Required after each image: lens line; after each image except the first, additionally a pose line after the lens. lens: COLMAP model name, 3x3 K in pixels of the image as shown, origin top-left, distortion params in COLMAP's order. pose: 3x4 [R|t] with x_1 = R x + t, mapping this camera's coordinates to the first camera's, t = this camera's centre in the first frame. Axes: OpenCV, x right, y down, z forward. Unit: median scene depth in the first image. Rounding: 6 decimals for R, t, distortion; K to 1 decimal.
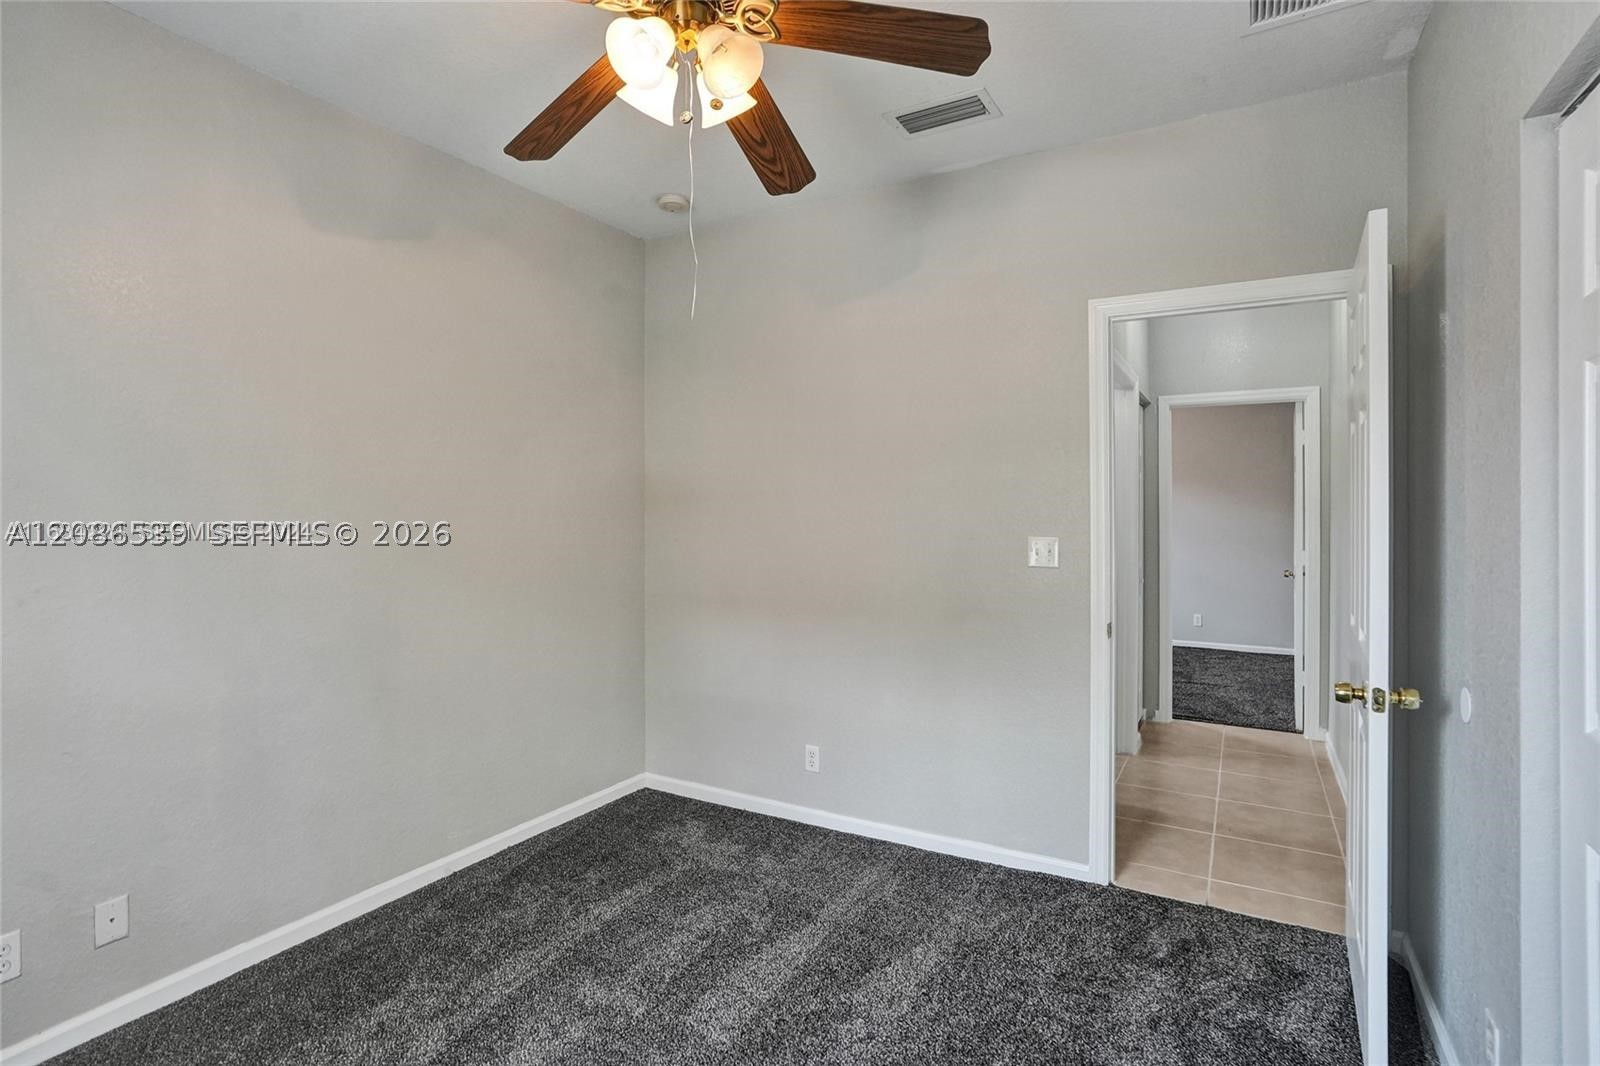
lens RADIAL K [[802.1, 0, 807.0], [0, 802.1, 520.6], [0, 0, 1]] dist [-0.013662, 0.023684]
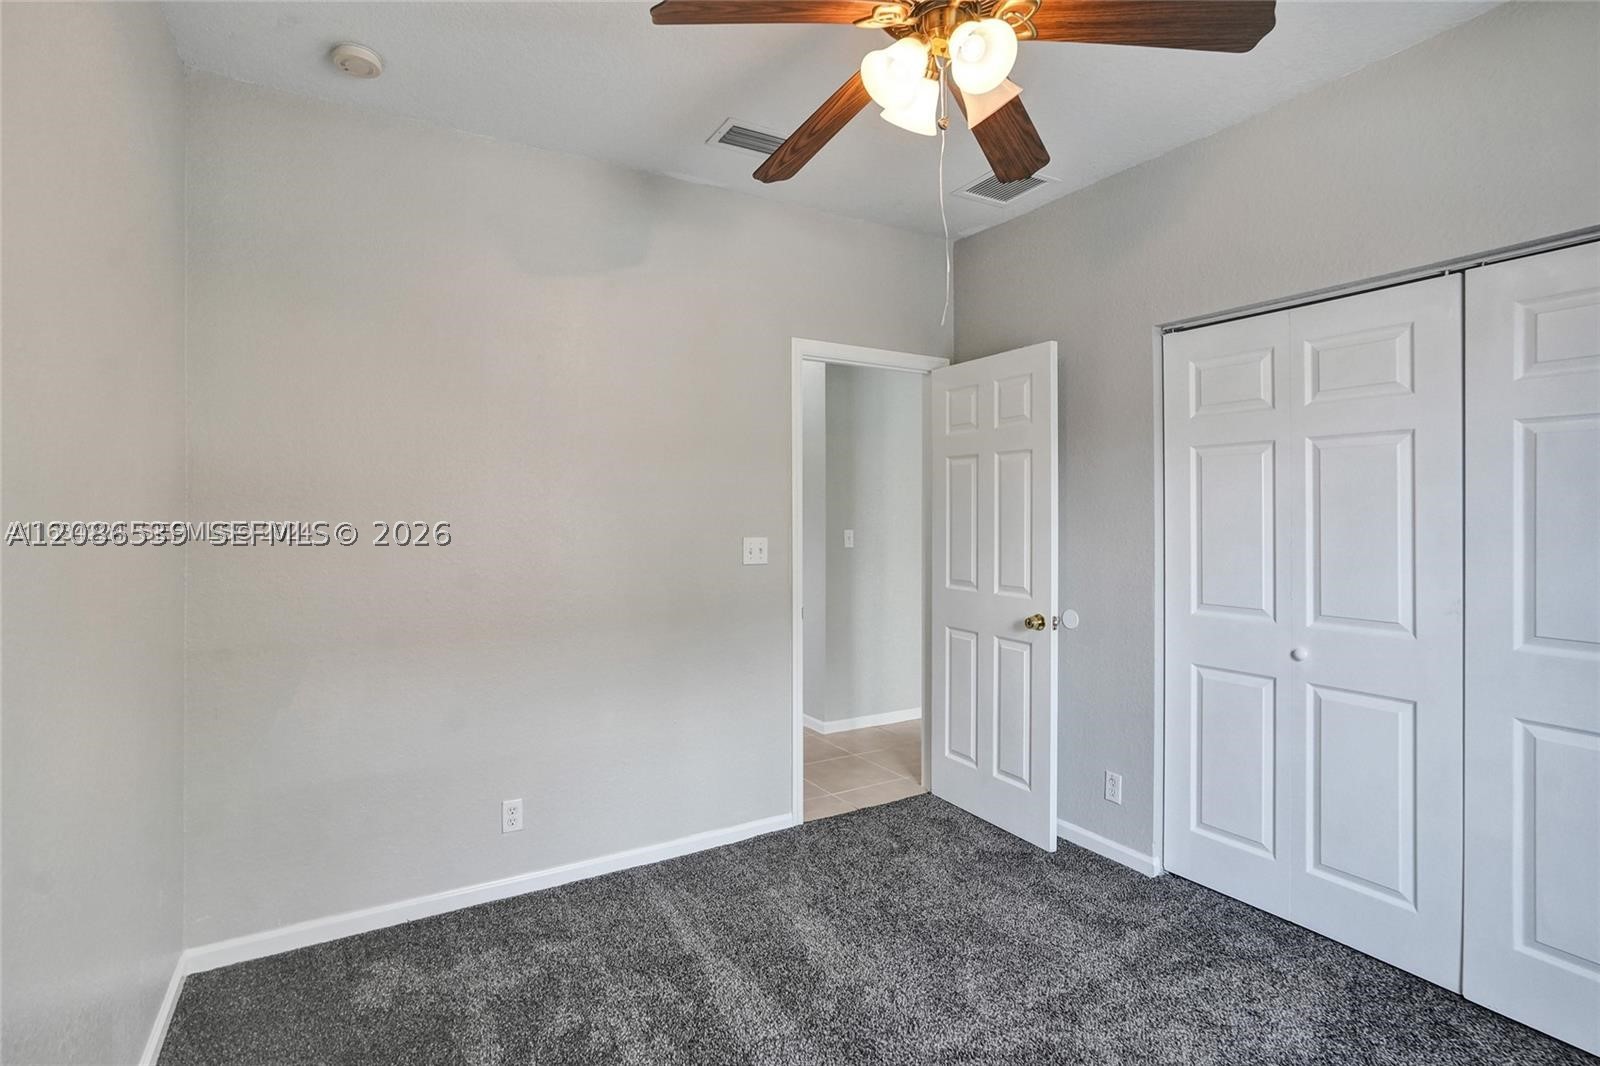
lens RADIAL K [[802.1, 0, 791.5], [0, 802.1, 513.4], [0, 0, 1]] dist [-0.013662, 0.023684]
pose [[0.482379, 0.004236, 0.875952, -0.672772], [0.009315, 0.999907, -0.009965, -0.001777], [-0.875913, 0.012966, 0.482295, 0.409018]]
